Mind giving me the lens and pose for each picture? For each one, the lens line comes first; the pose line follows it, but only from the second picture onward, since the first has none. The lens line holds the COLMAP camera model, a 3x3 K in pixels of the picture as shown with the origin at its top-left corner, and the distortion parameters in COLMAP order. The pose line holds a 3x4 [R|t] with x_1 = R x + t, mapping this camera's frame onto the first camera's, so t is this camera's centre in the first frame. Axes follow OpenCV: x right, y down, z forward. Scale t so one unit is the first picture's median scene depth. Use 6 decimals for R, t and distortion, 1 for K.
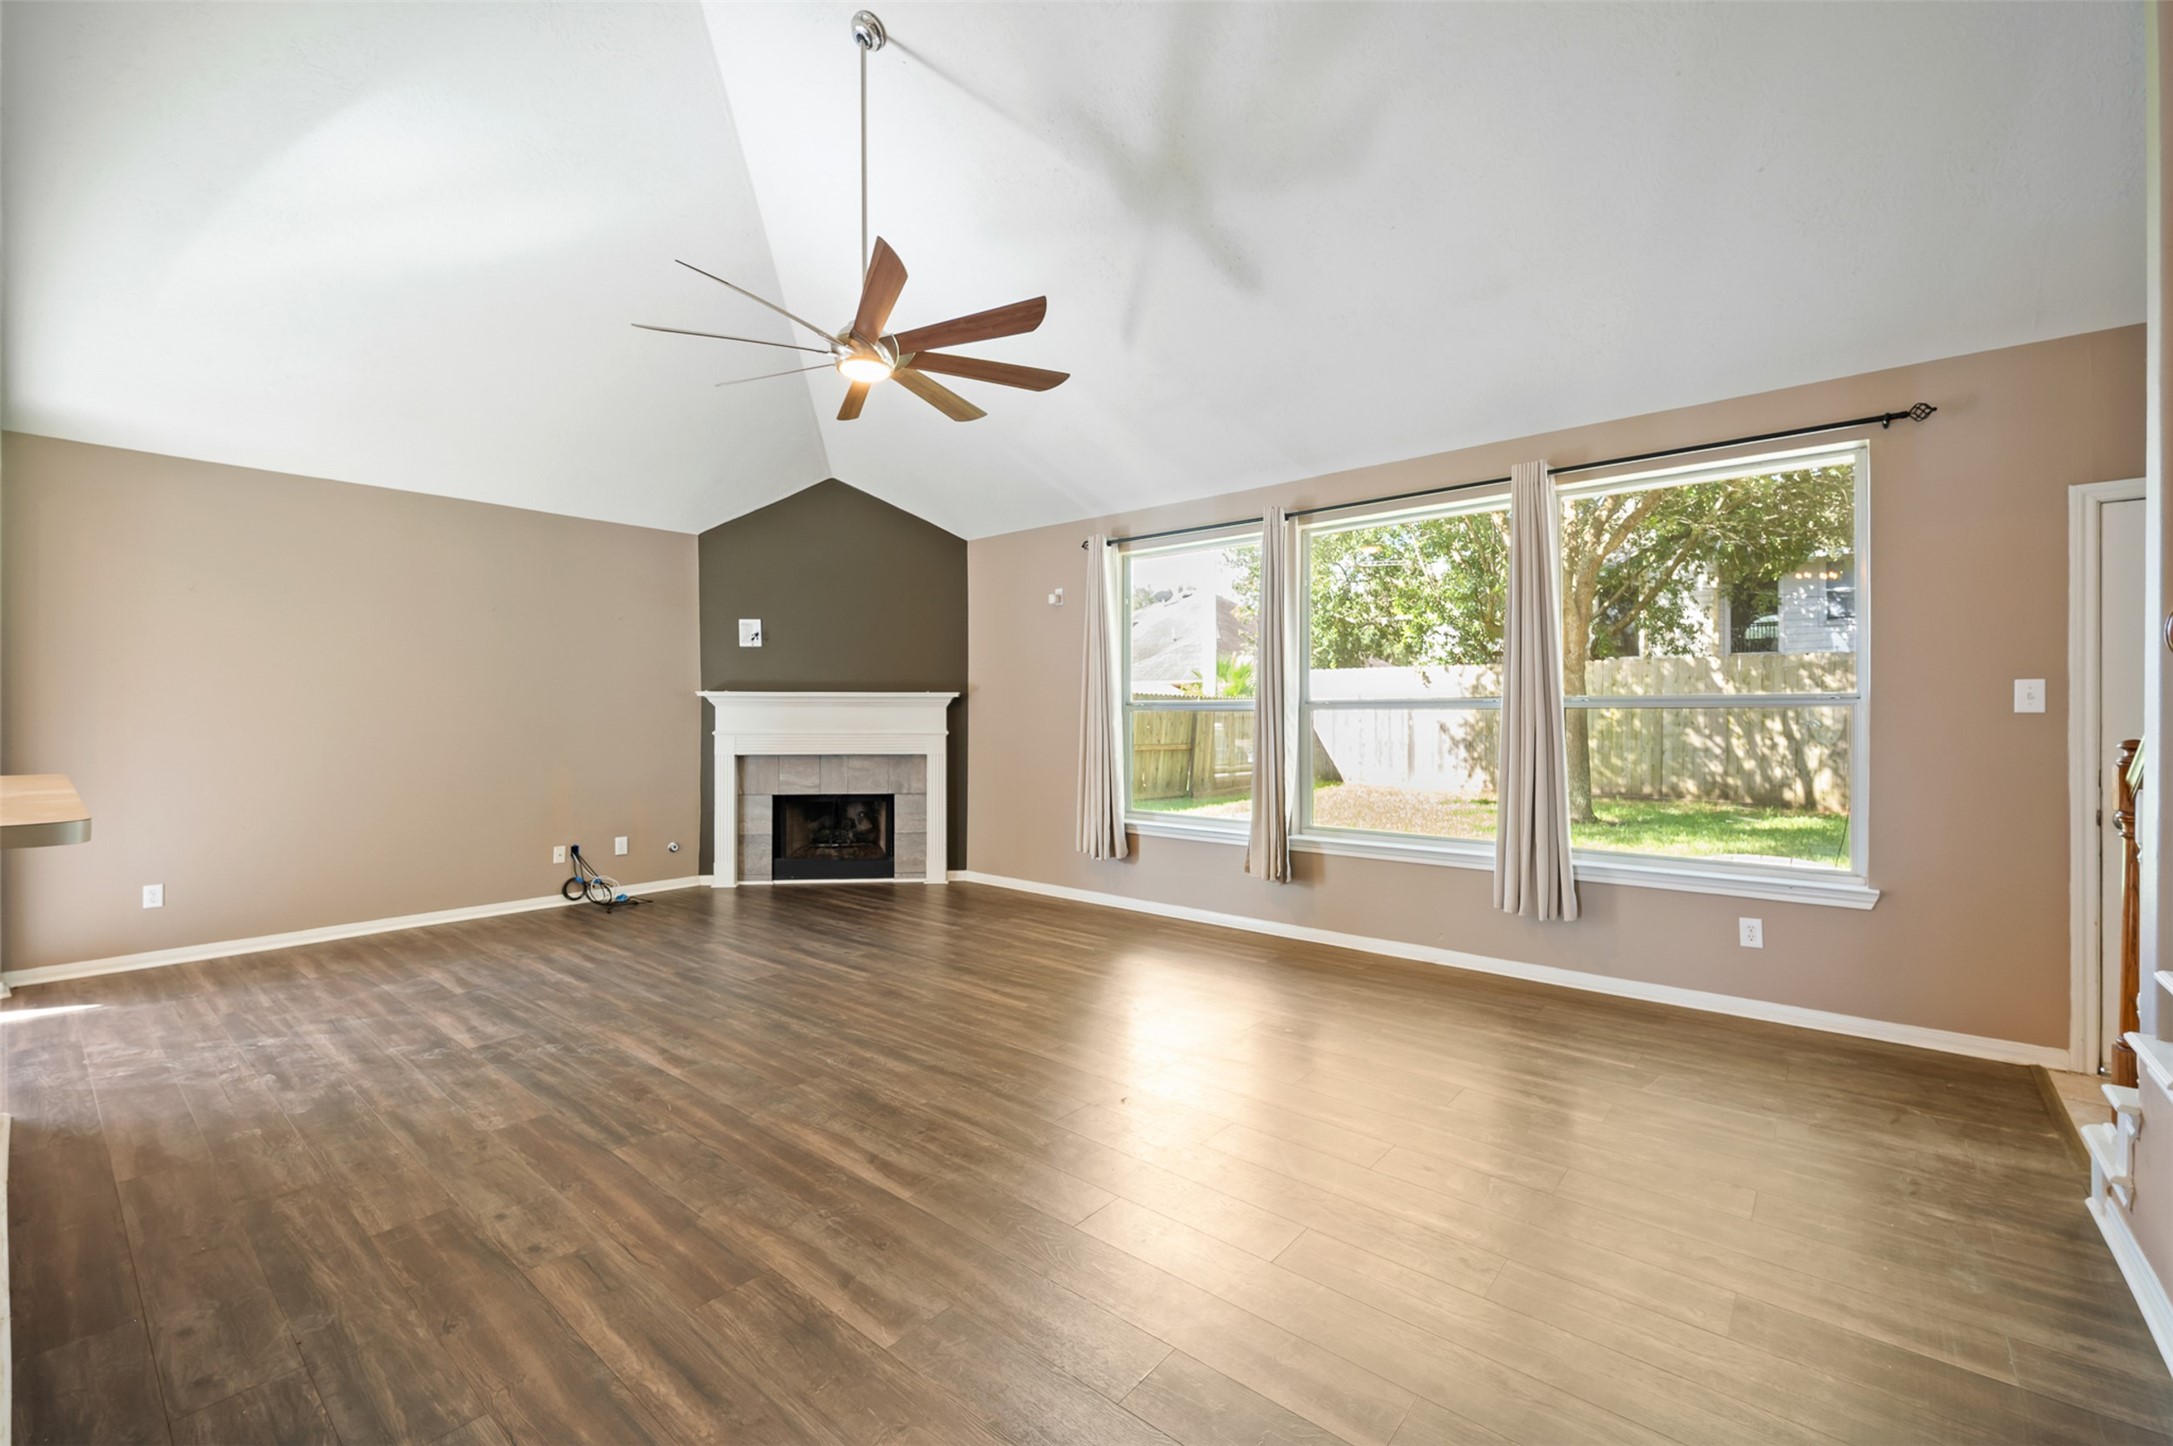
lens RADIAL K [[896.3, 0, 1086.5], [0, 896.3, 723.0], [0, 0, 1]] dist [0.006170, -0.006942]
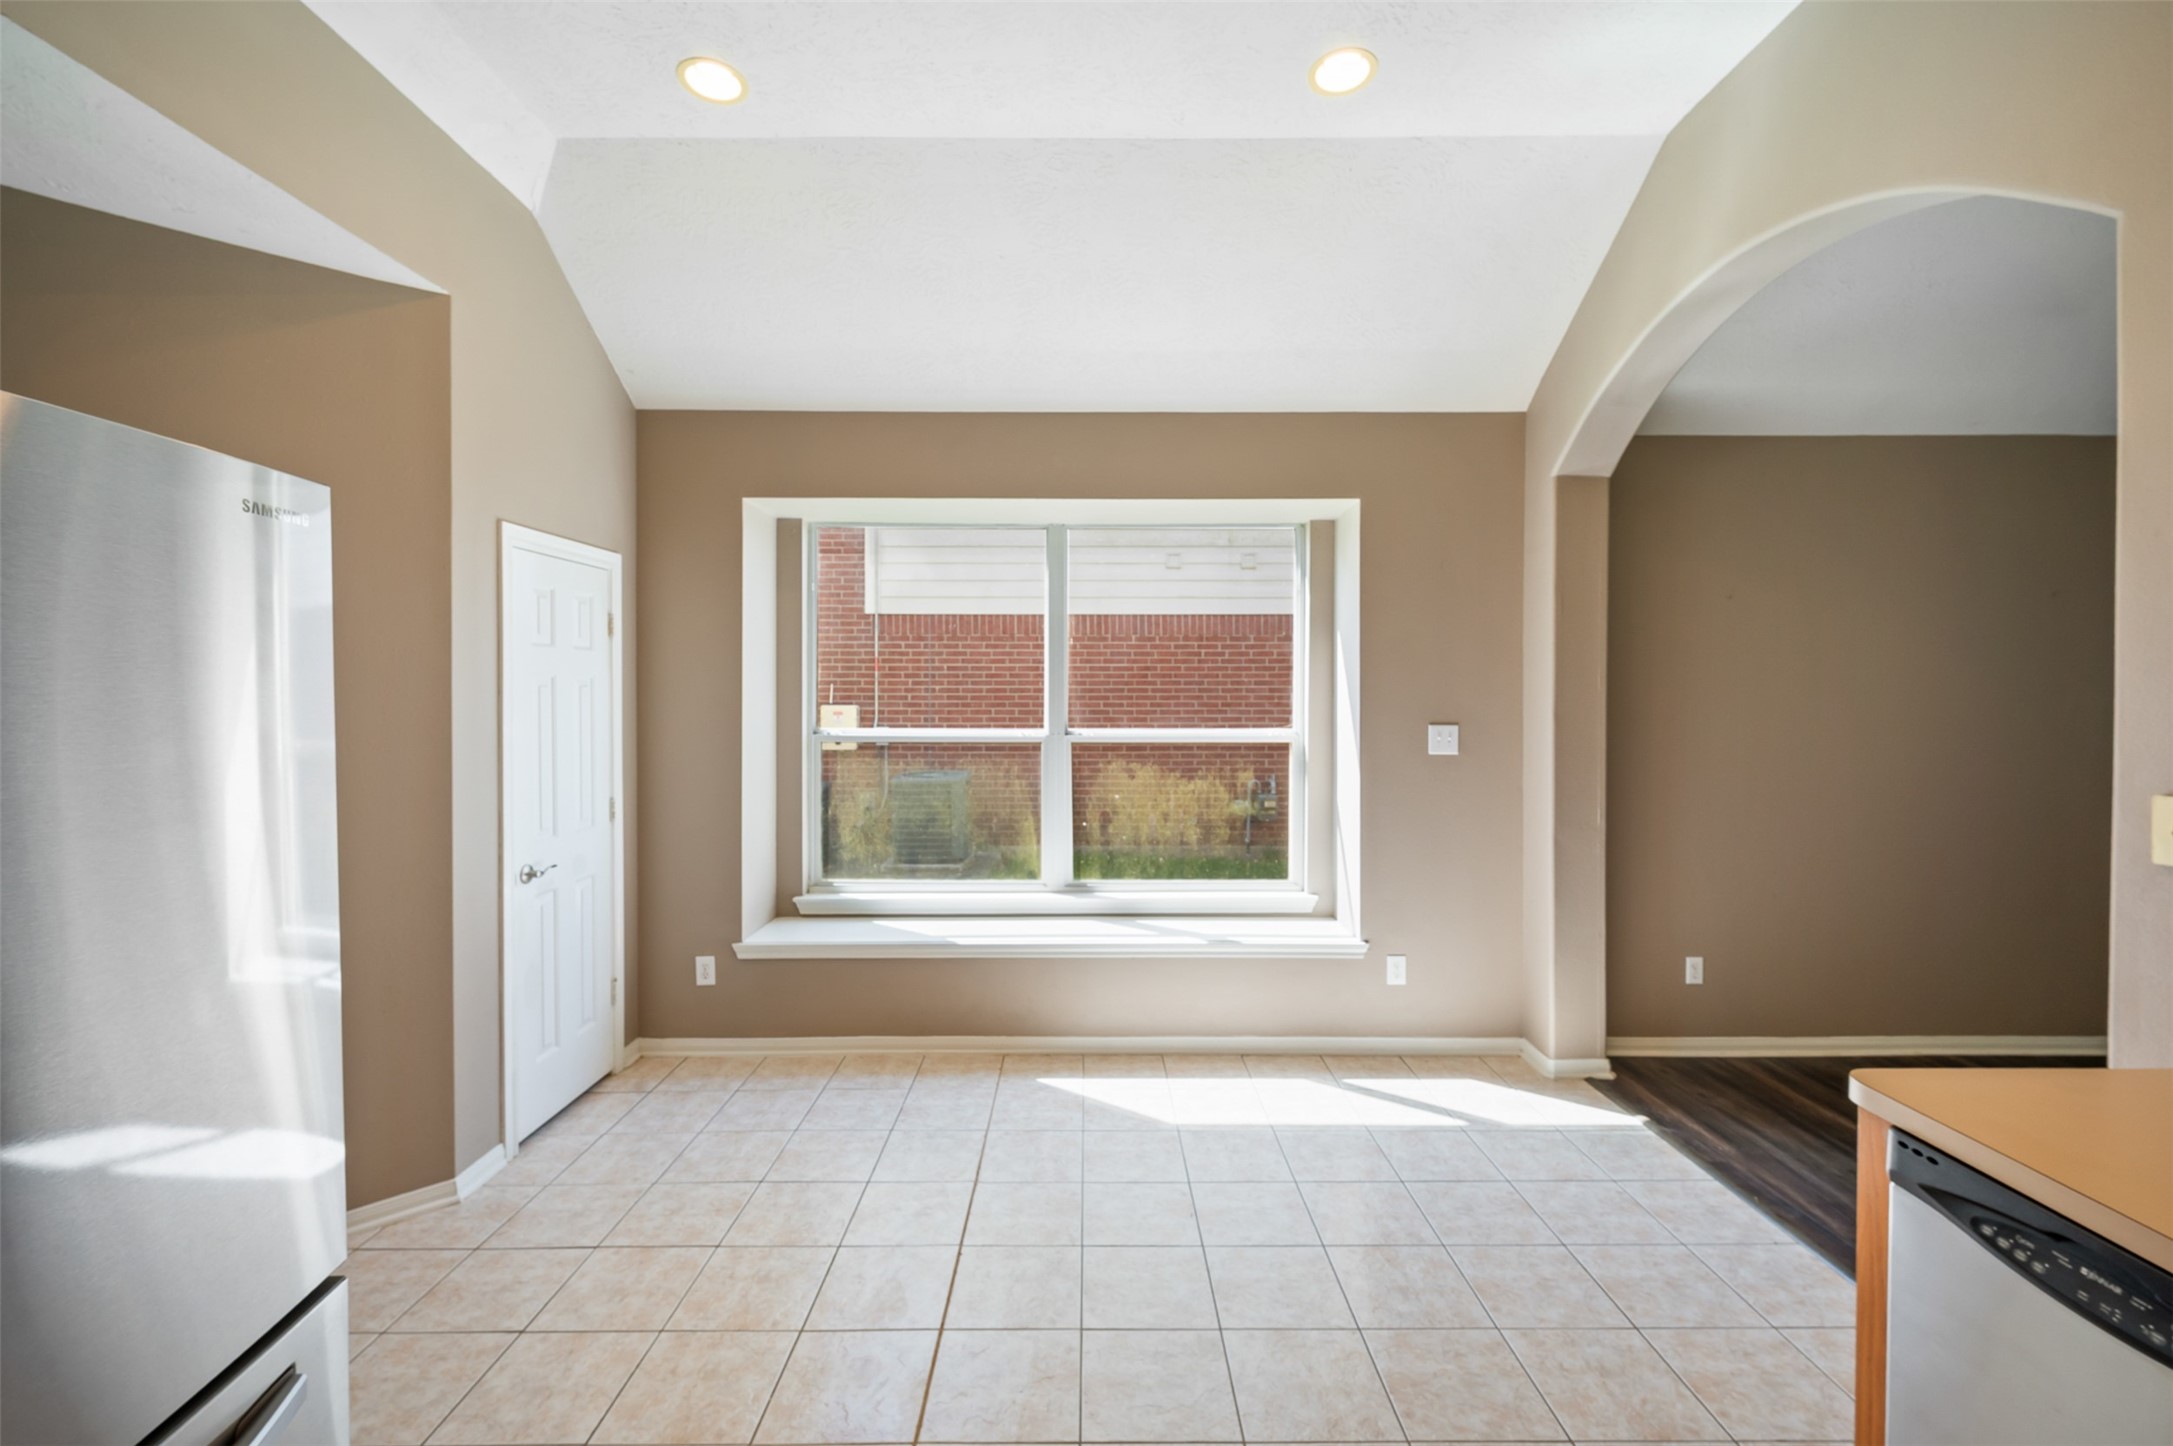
lens RADIAL K [[904.2, 0, 1083.0], [0, 904.2, 703.6], [0, 0, 1]] dist [0.013020, -0.009417]
pose [[0.643752, 0.006687, -0.765205, -0.909051], [-0.007387, 0.999970, 0.002524, -0.058803], [0.765199, 0.004028, 0.643782, 0.036203]]
